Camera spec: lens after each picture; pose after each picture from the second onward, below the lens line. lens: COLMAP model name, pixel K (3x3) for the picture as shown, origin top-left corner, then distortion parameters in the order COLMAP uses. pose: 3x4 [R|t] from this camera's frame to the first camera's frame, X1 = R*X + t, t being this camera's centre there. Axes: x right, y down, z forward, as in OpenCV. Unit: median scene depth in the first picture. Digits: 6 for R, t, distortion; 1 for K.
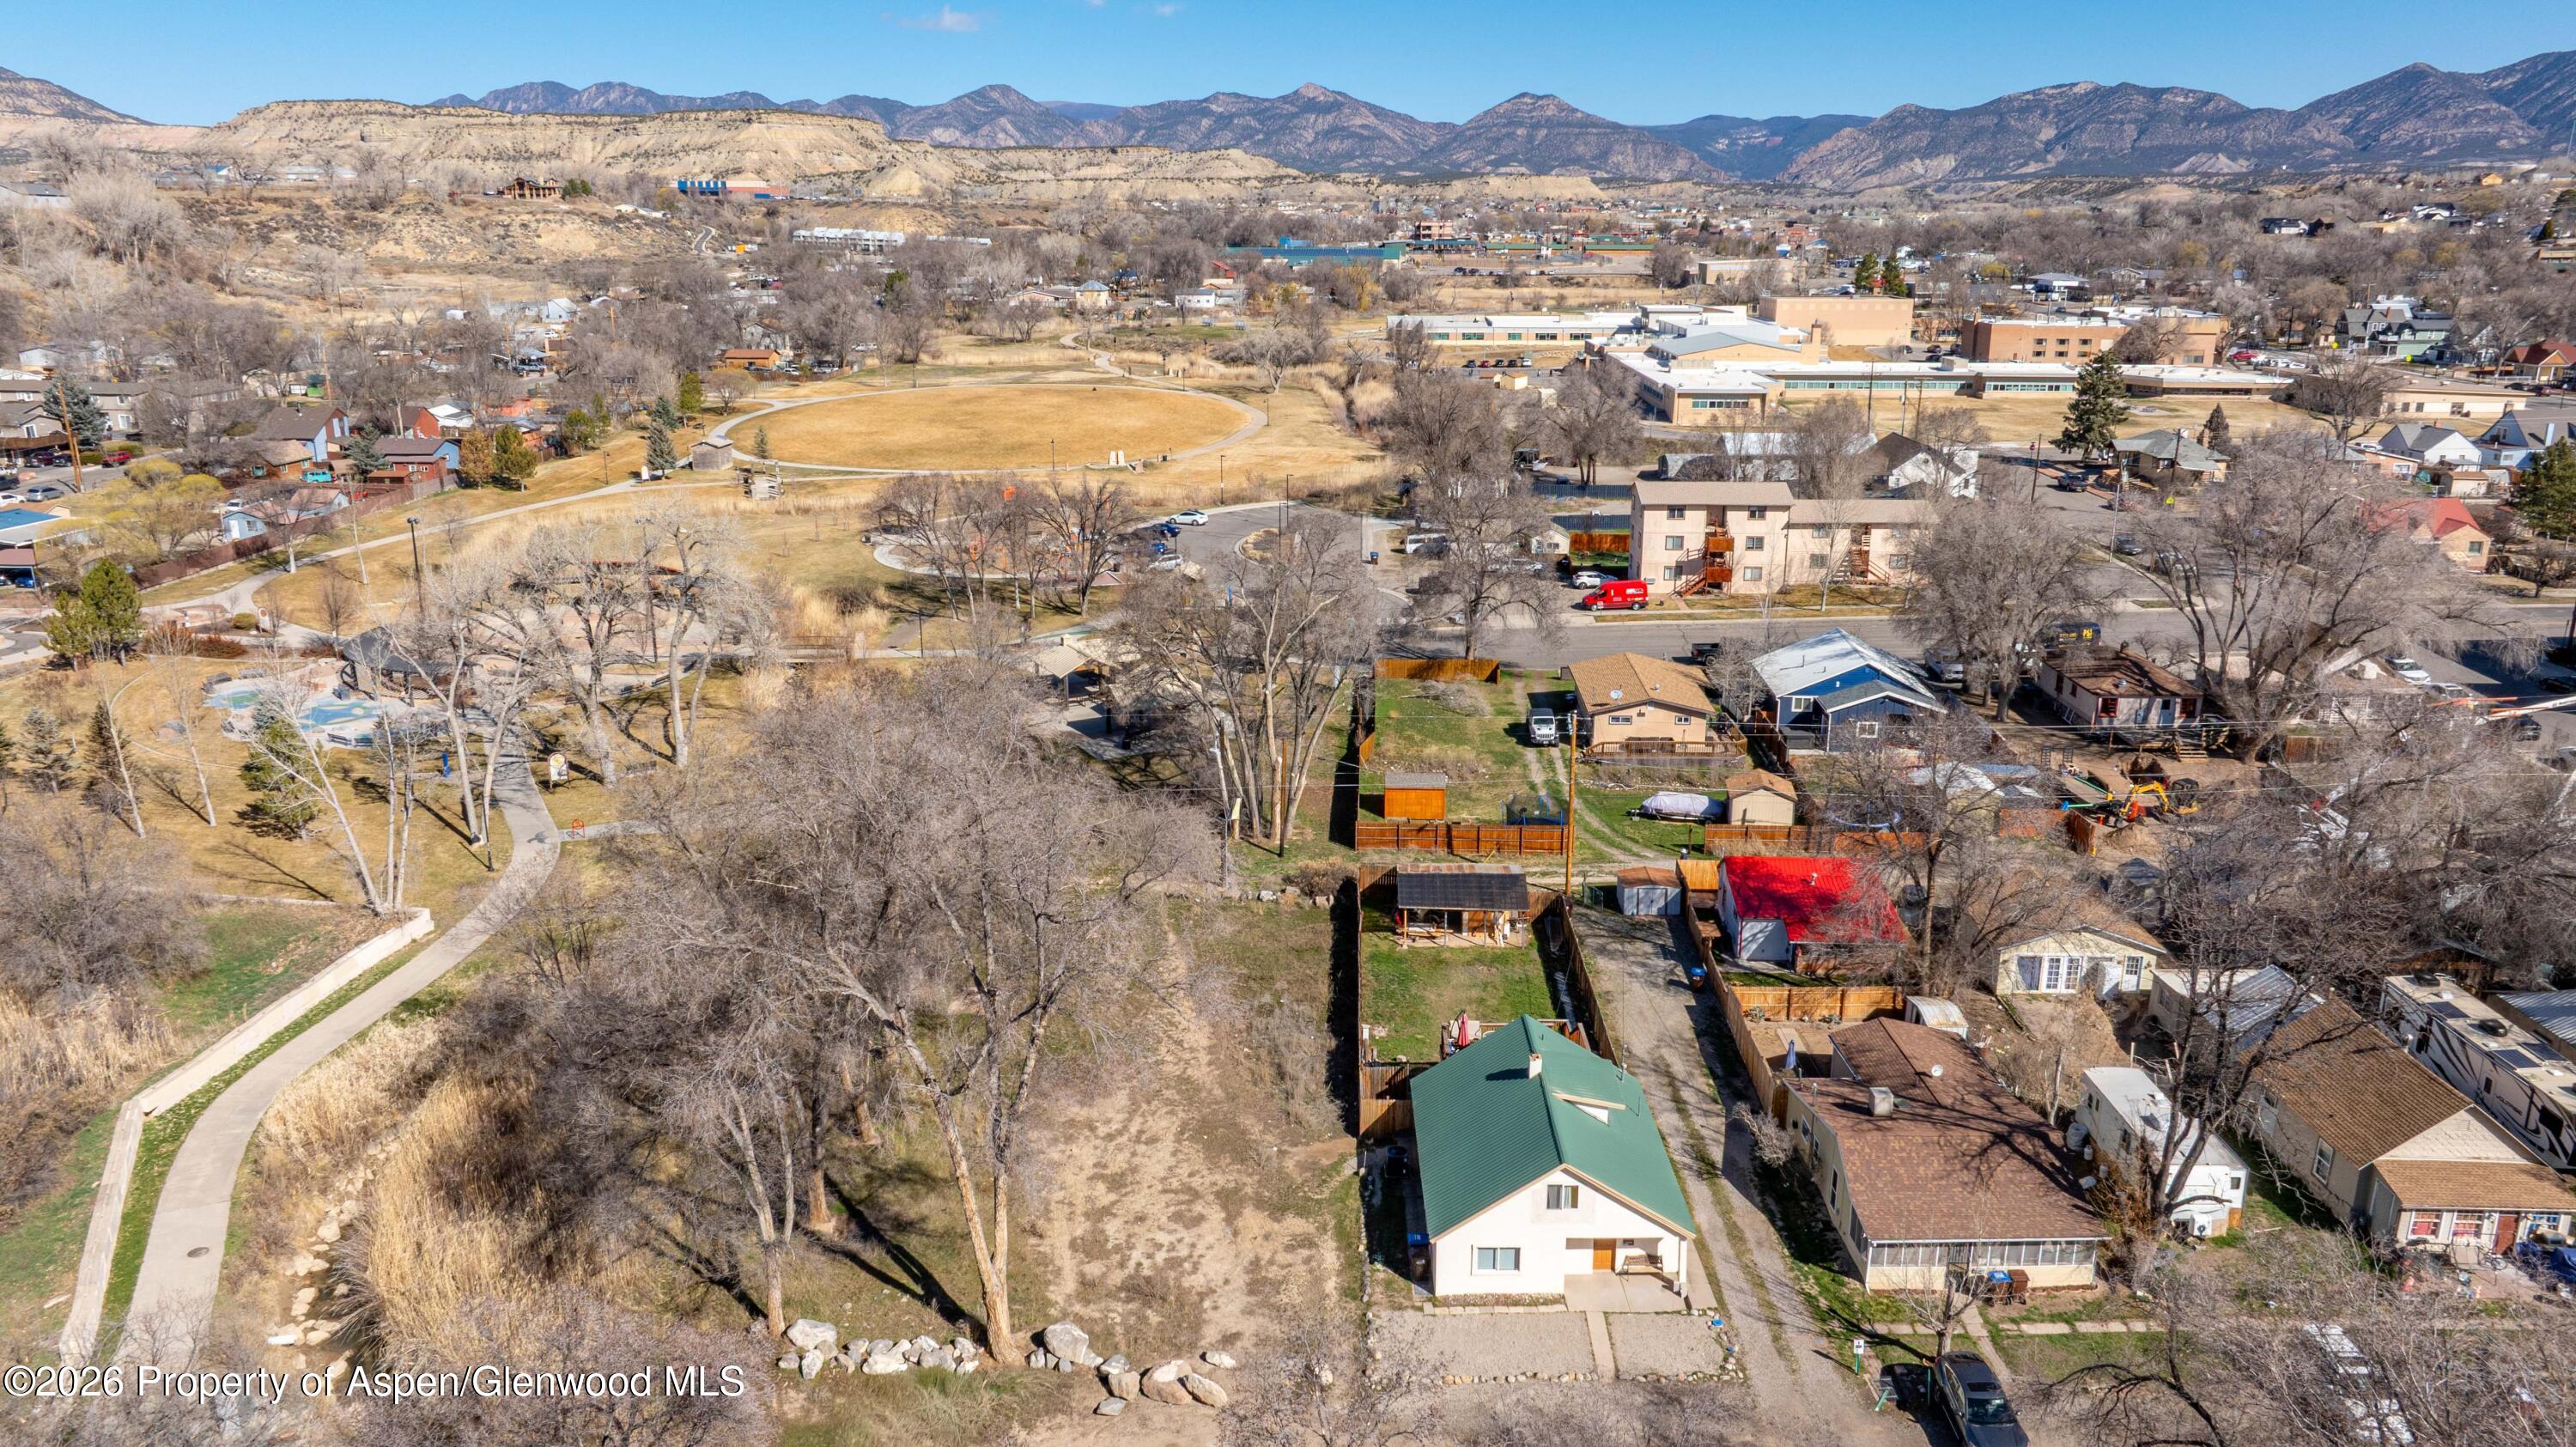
lens RADIAL K [[1770.2, 0, 1338.6], [0, 1770.2, 718.3], [0, 0, 1]] dist [0.002144, 0.000442]
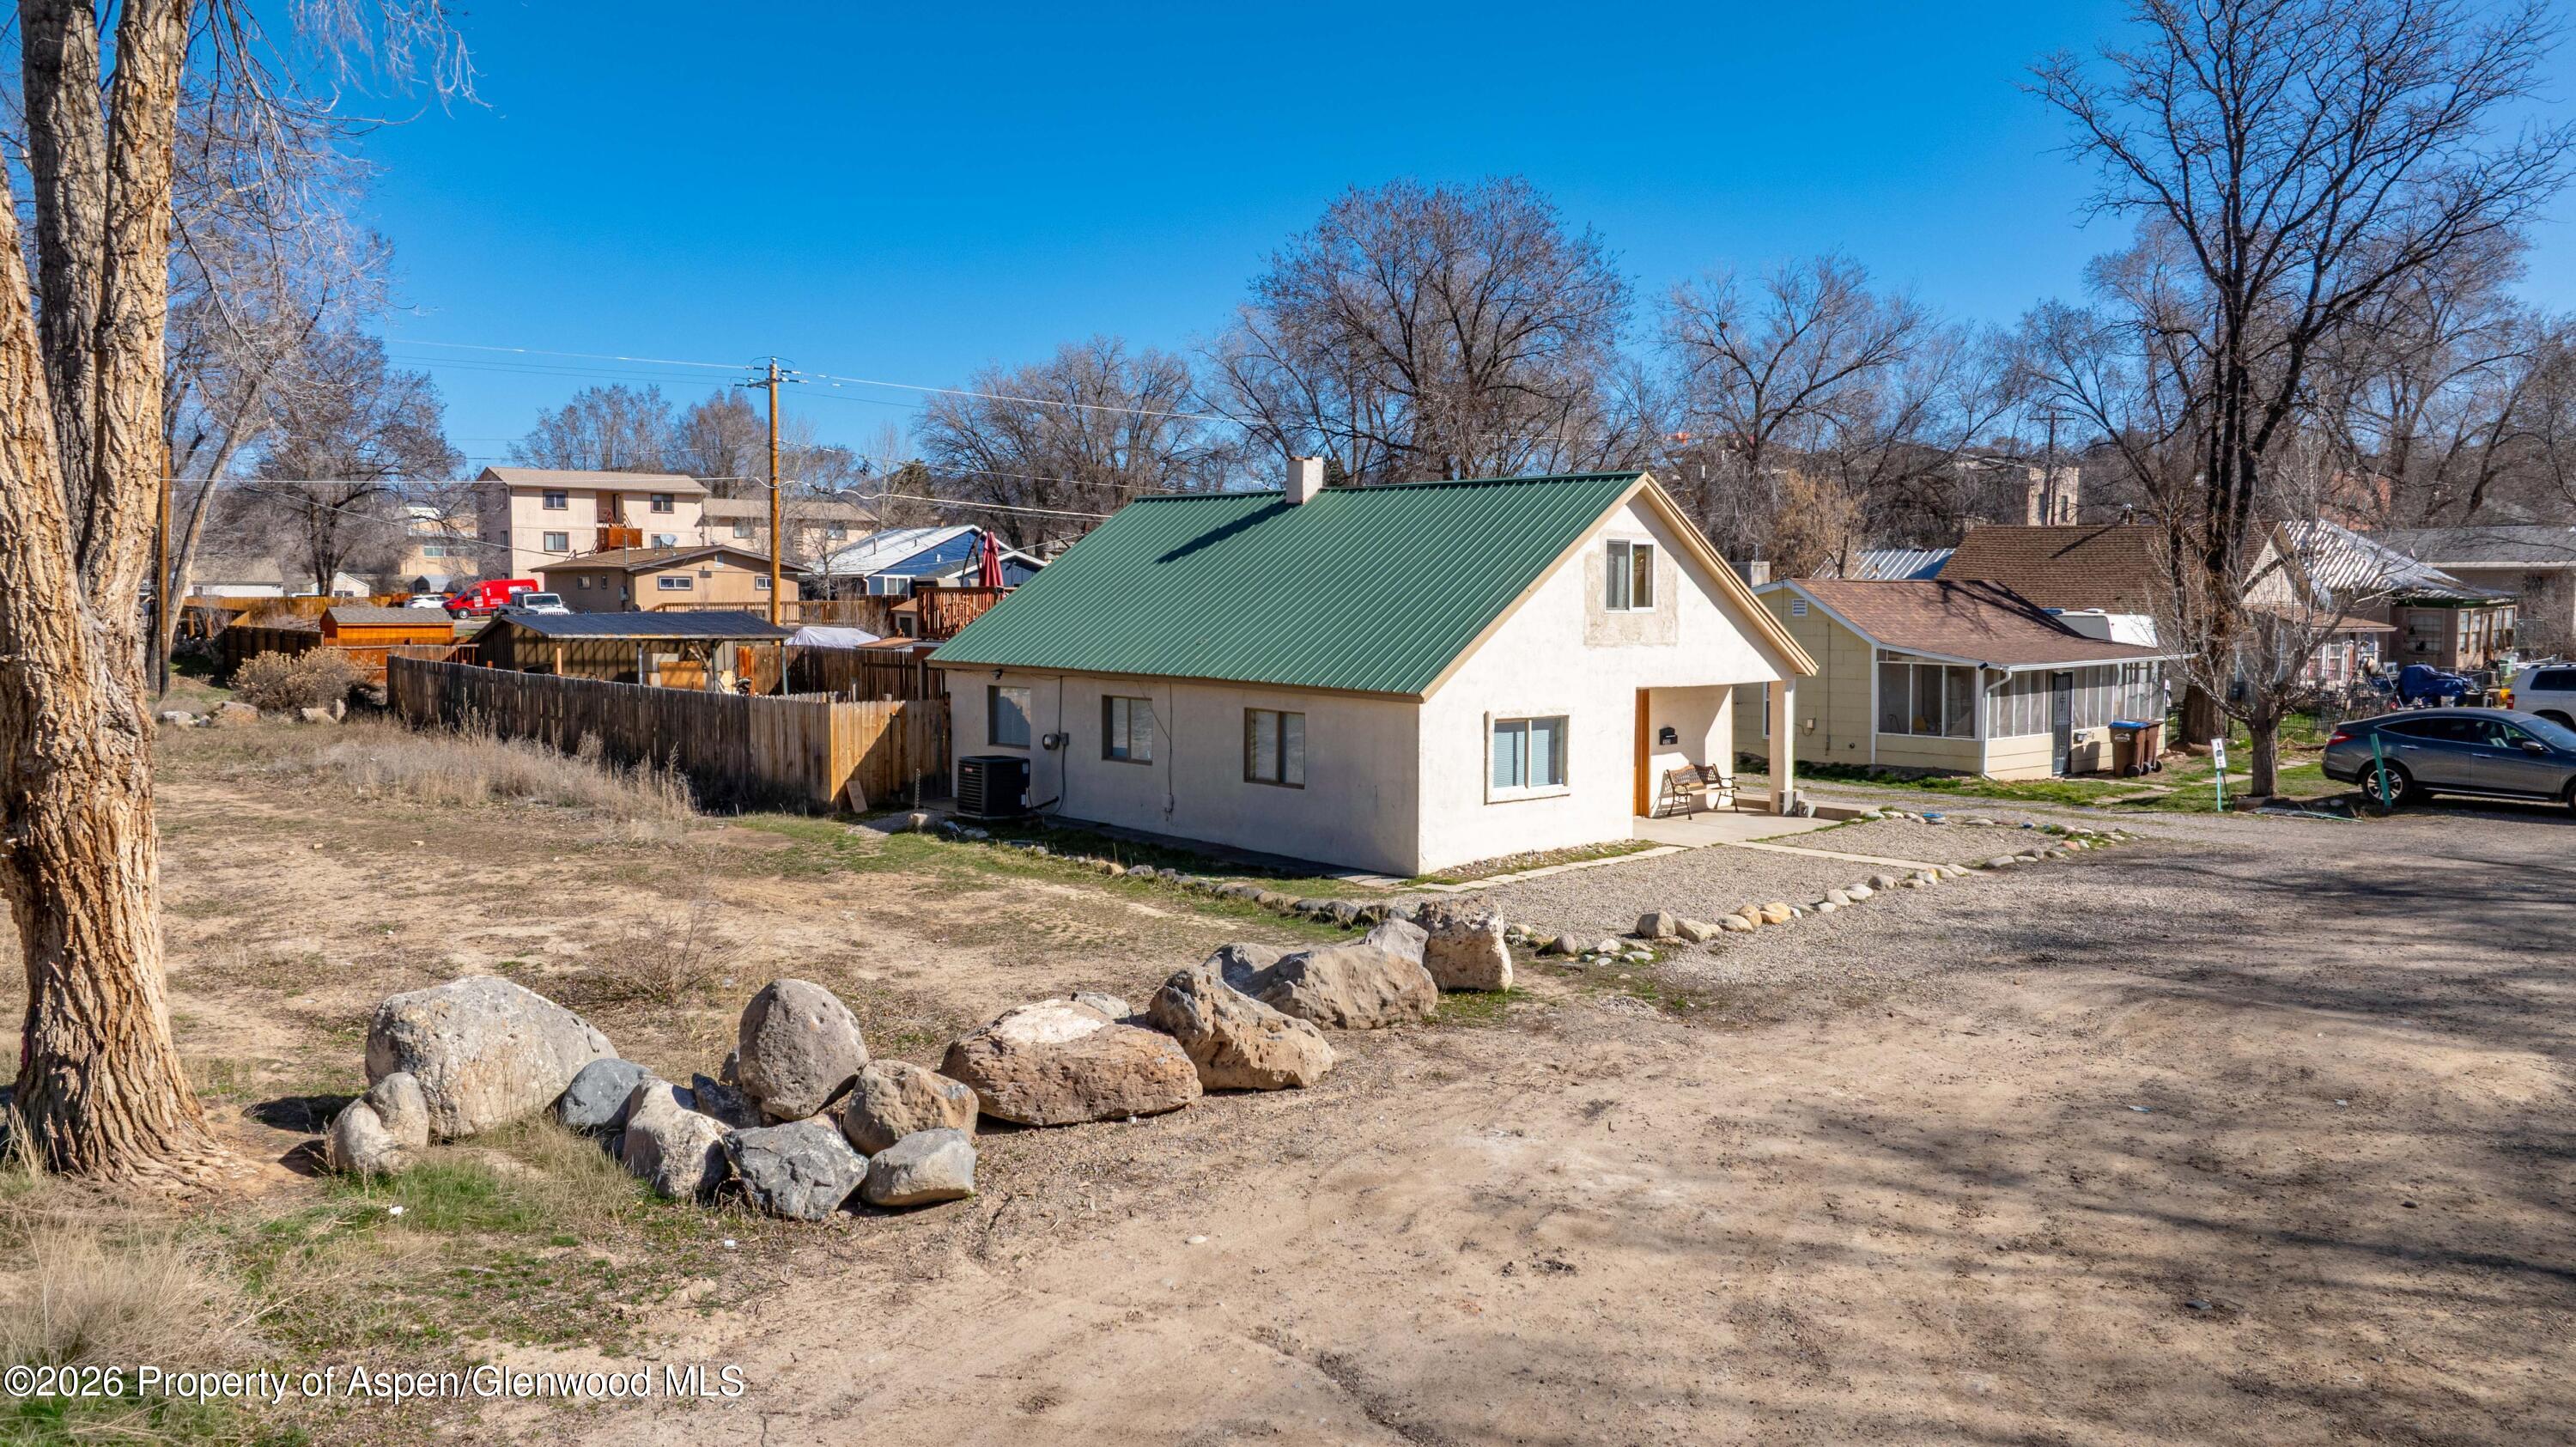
lens RADIAL K [[1822.0, 0, 1273.6], [0, 1822.0, 736.4], [0, 0, 1]] dist [-0.024736, 0.001353]
pose [[0.759099, -0.049957, 0.649056, -0.206374], [0.170755, 0.977419, -0.124475, 0.334973], [-0.628181, 0.205318, 0.750488, 0.719084]]
